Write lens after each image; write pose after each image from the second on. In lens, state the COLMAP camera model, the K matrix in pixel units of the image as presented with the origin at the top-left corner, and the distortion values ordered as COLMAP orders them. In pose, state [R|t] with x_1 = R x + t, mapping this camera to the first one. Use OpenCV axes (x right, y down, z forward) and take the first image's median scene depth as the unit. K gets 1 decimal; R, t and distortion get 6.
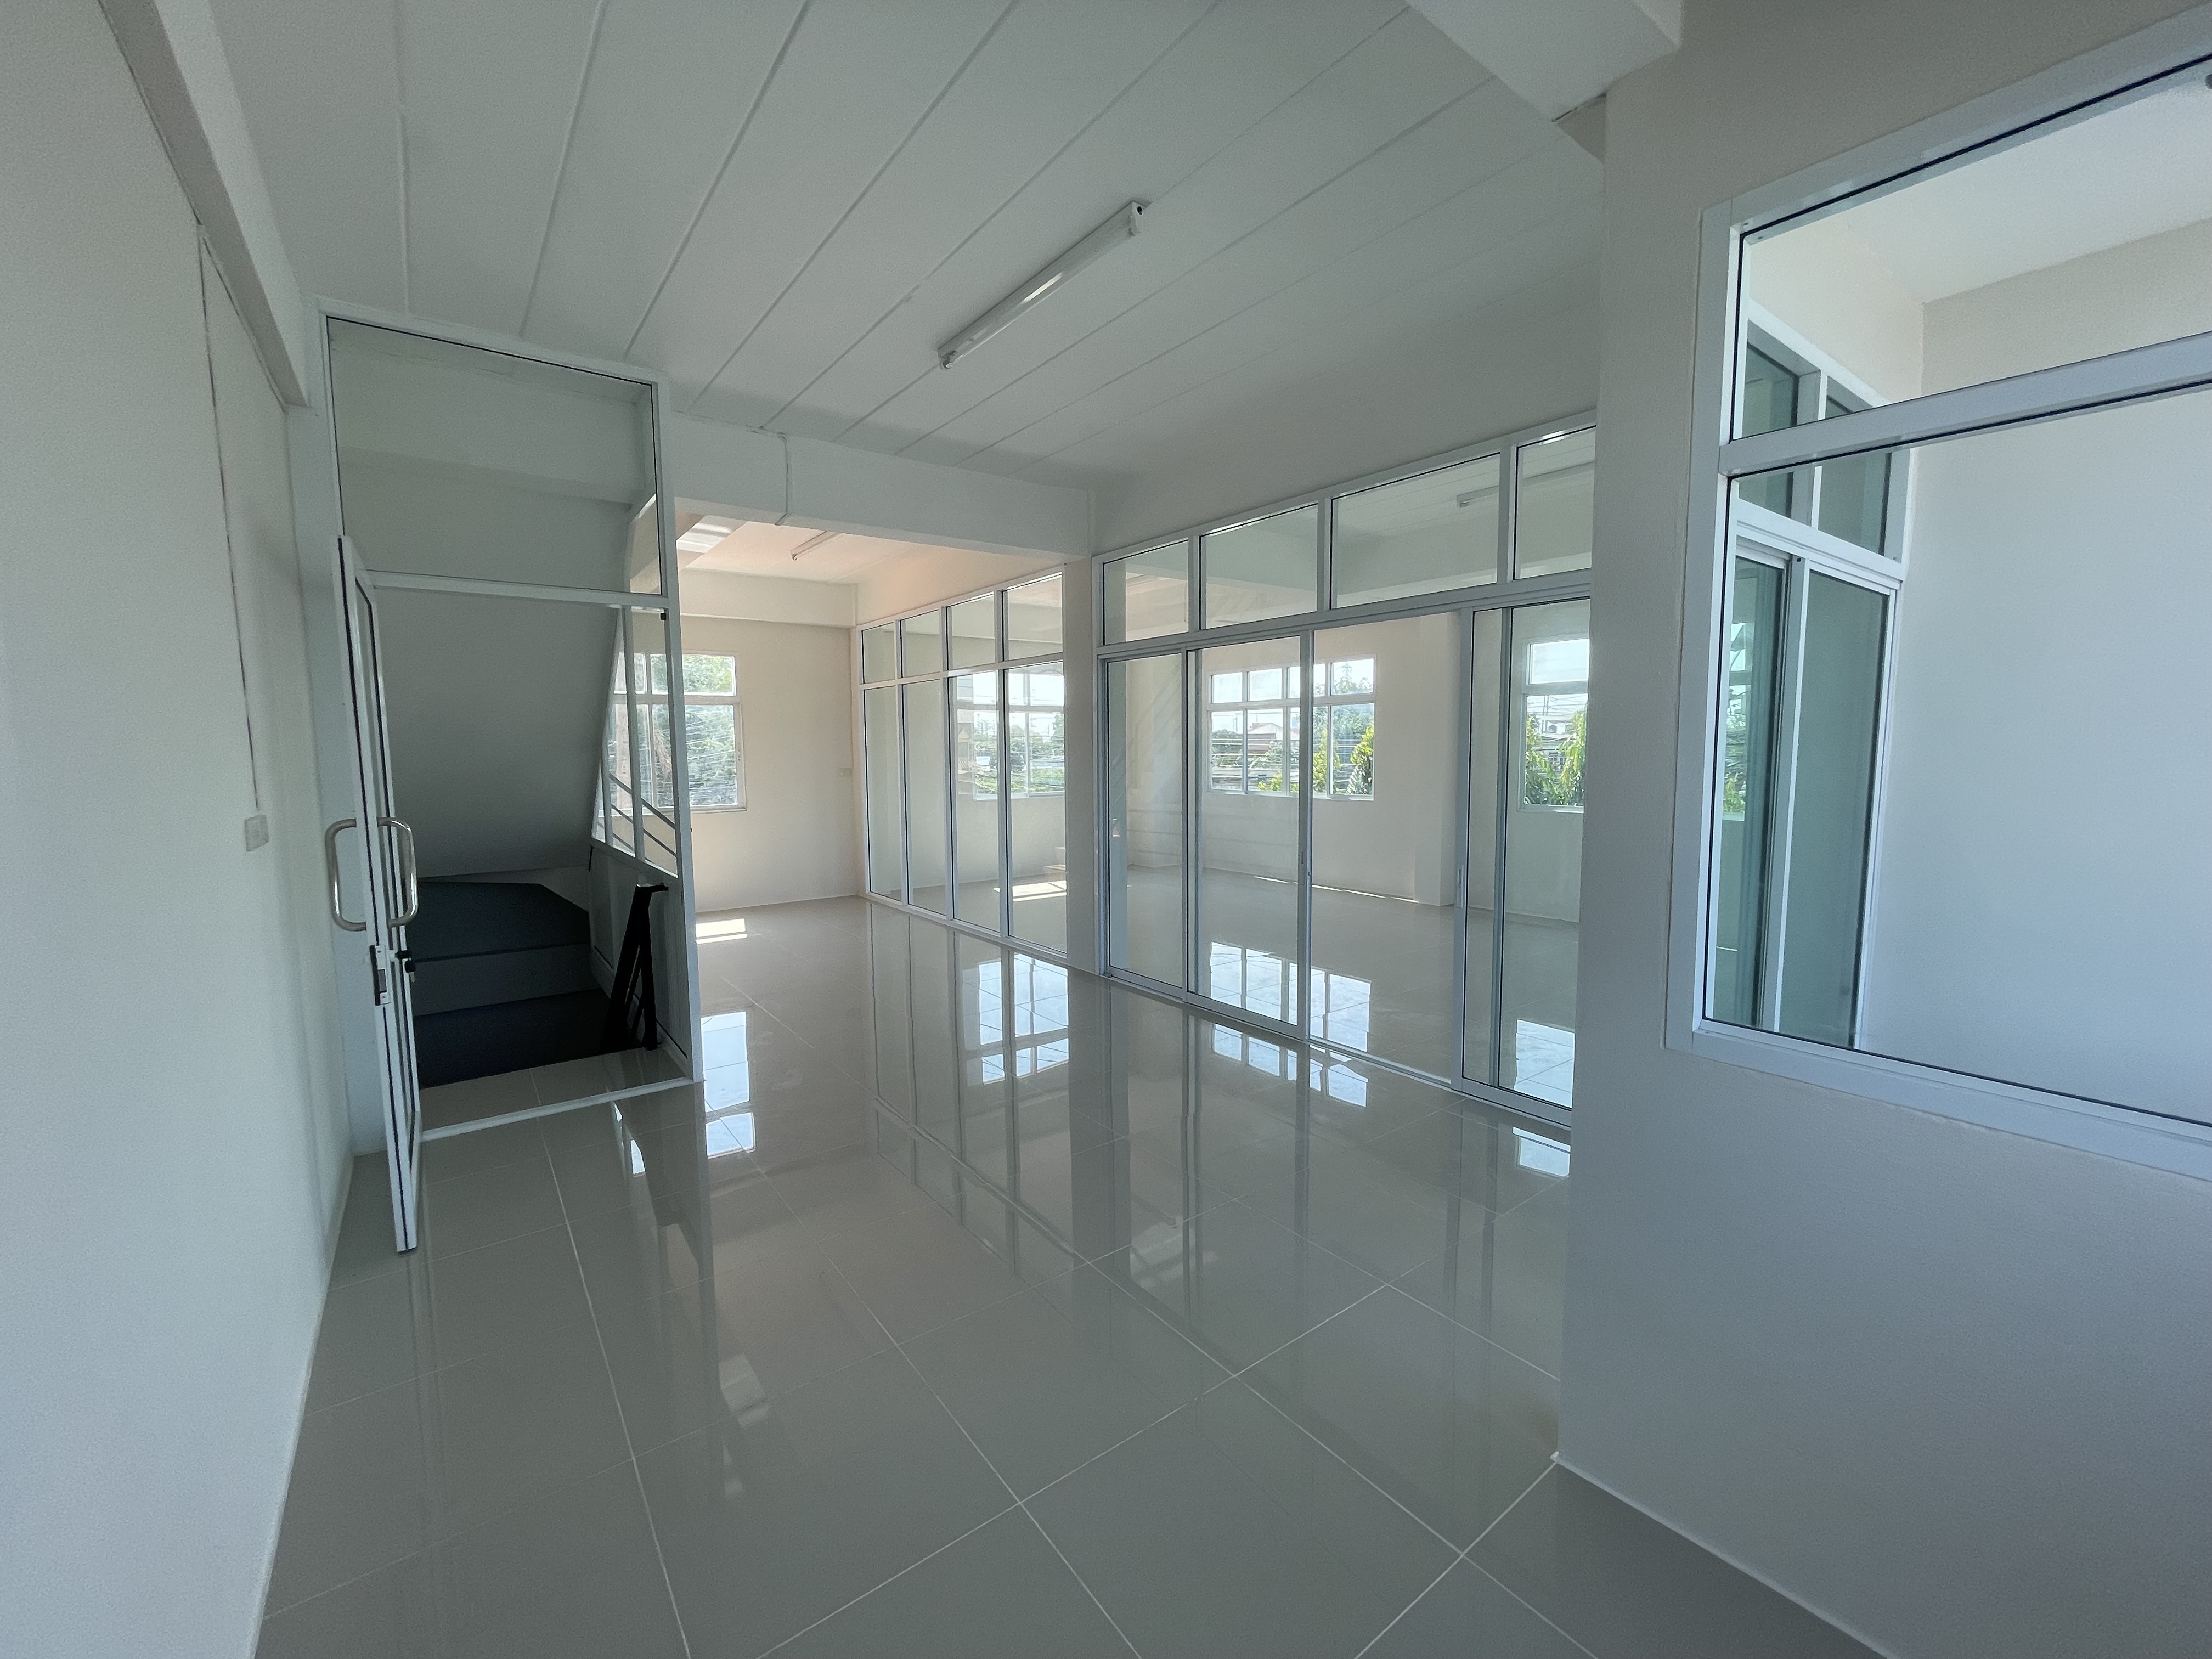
lens RADIAL K [[893.8, 0, 1106.2], [0, 893.8, 825.7], [0, 0, 1]] dist [0.000022, -0.000212]
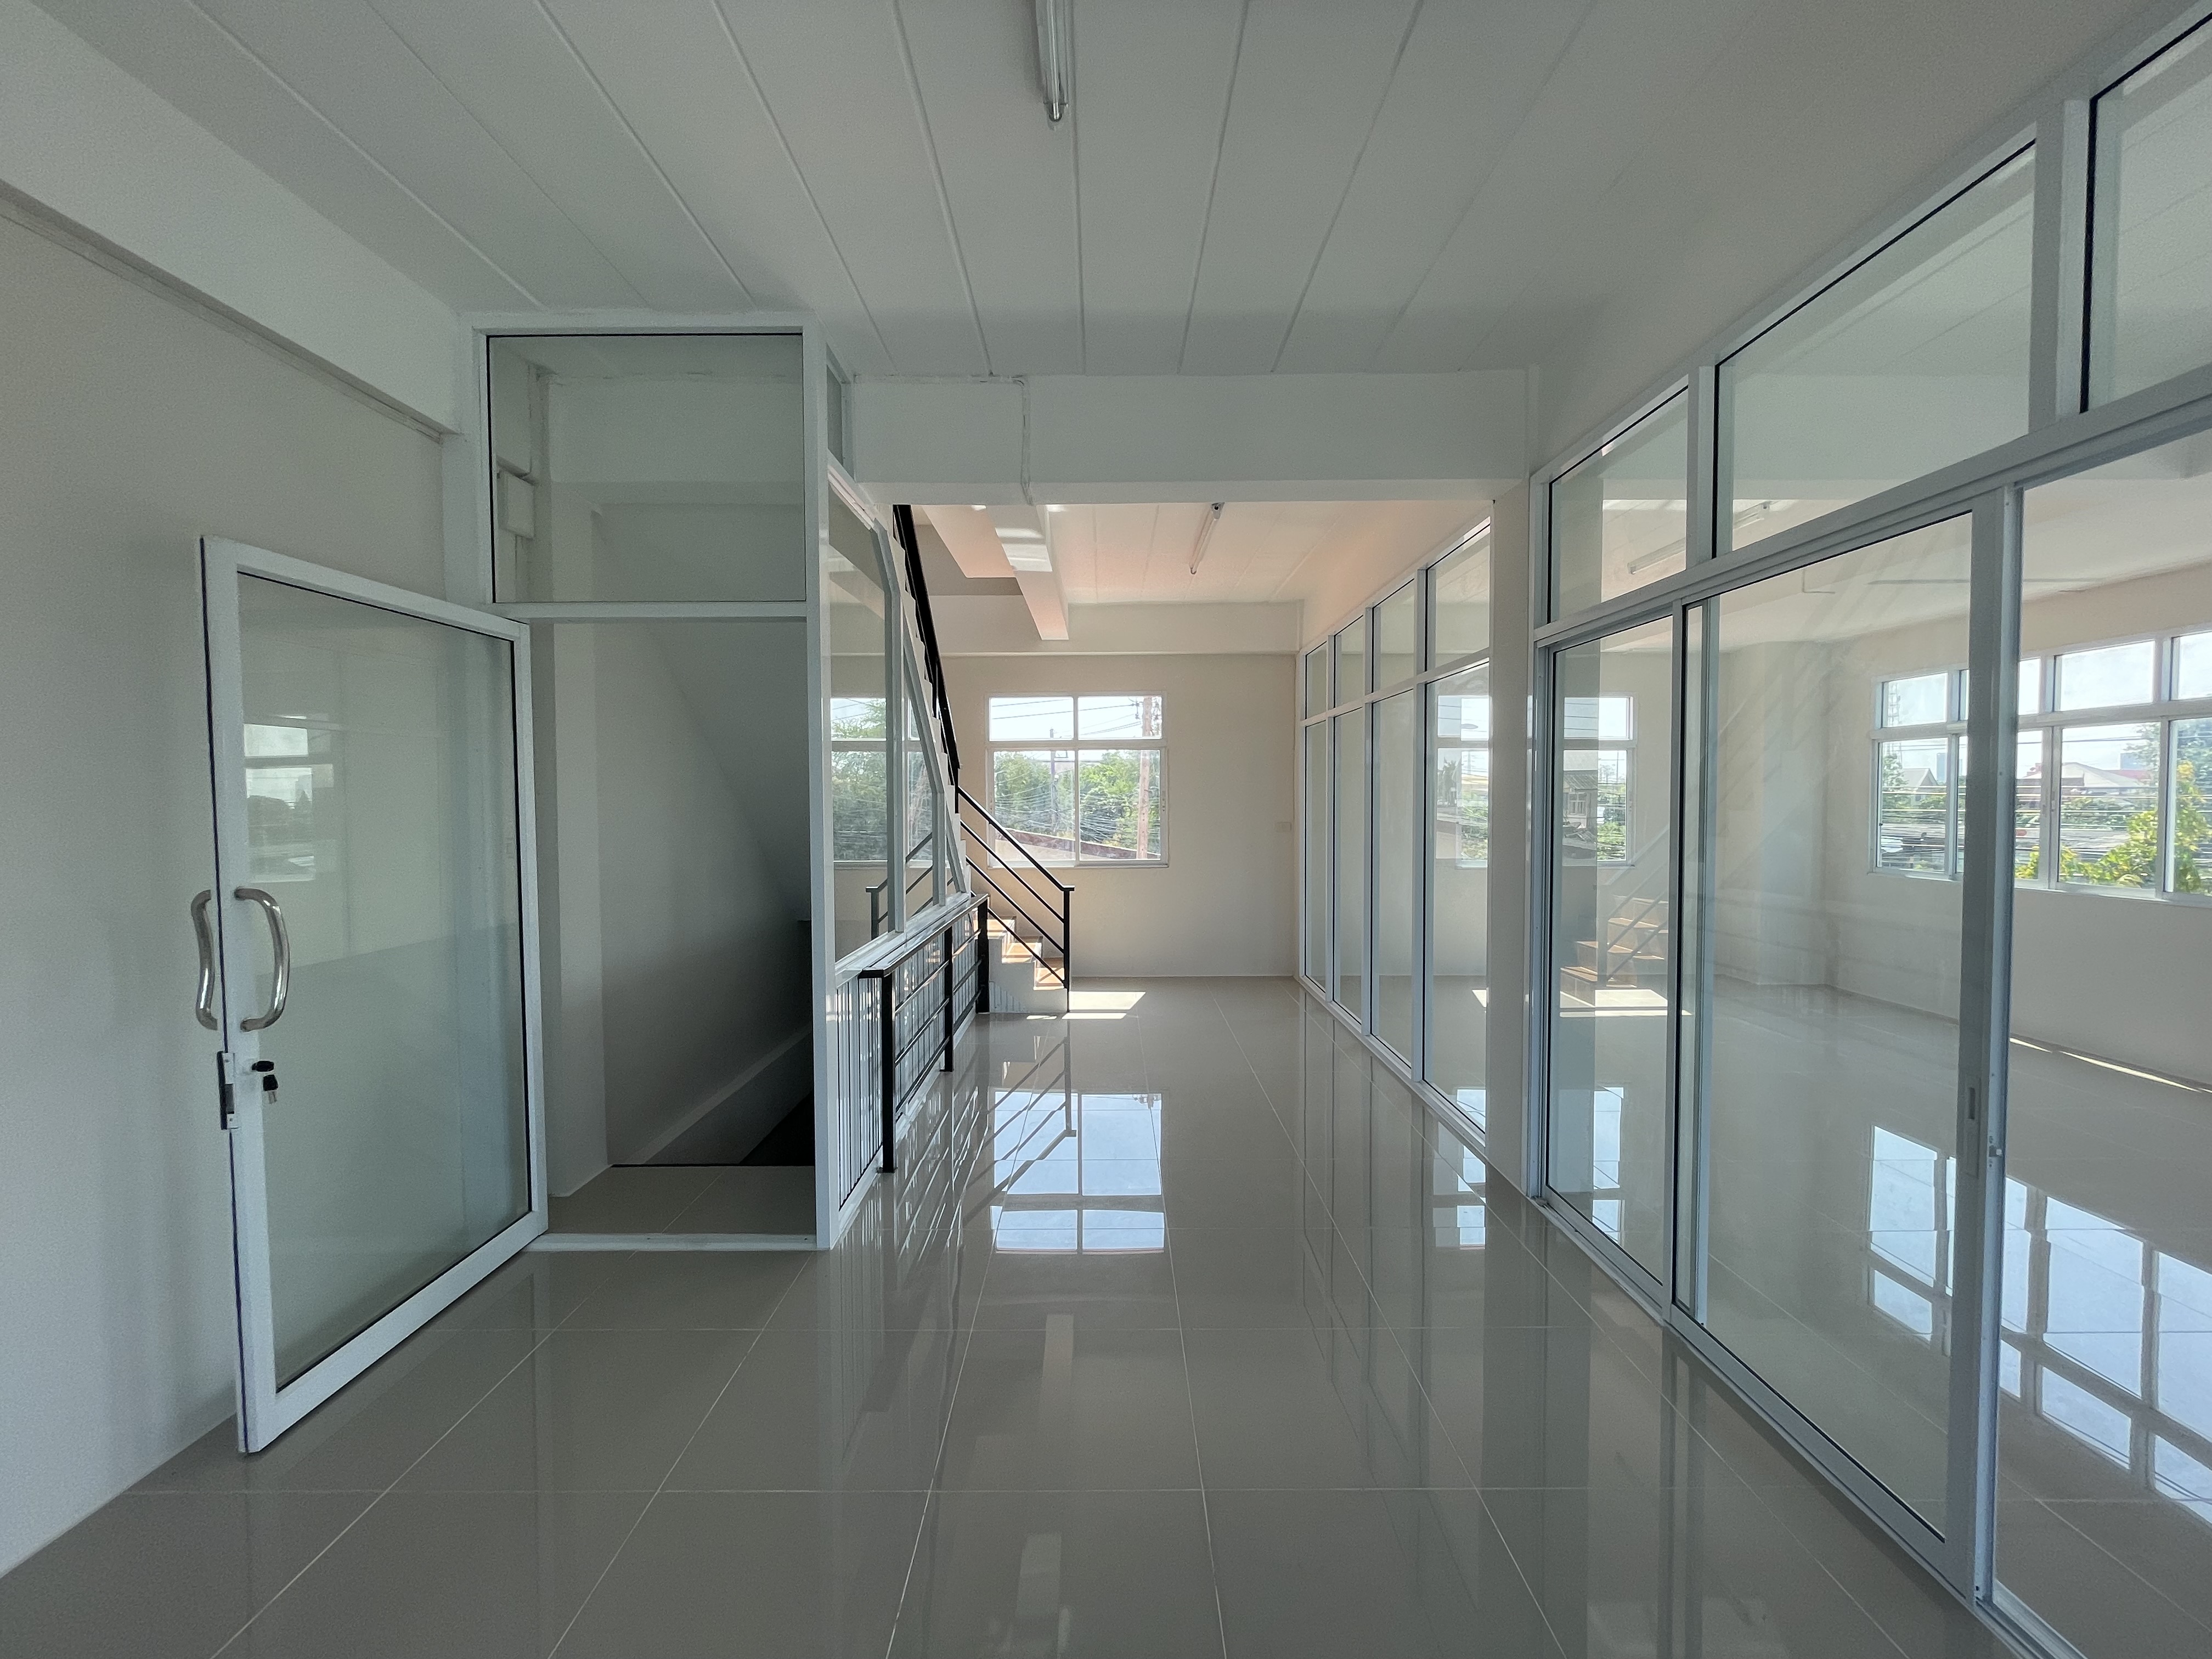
lens RADIAL K [[893.8, 0, 1106.2], [0, 893.8, 825.7], [0, 0, 1]] dist [0.000022, -0.000212]
pose [[0.799965, 0.025403, -0.599509, 0.094007], [-0.056829, 0.997820, -0.033550, -0.029255], [0.597349, 0.060908, 0.799665, 0.299693]]
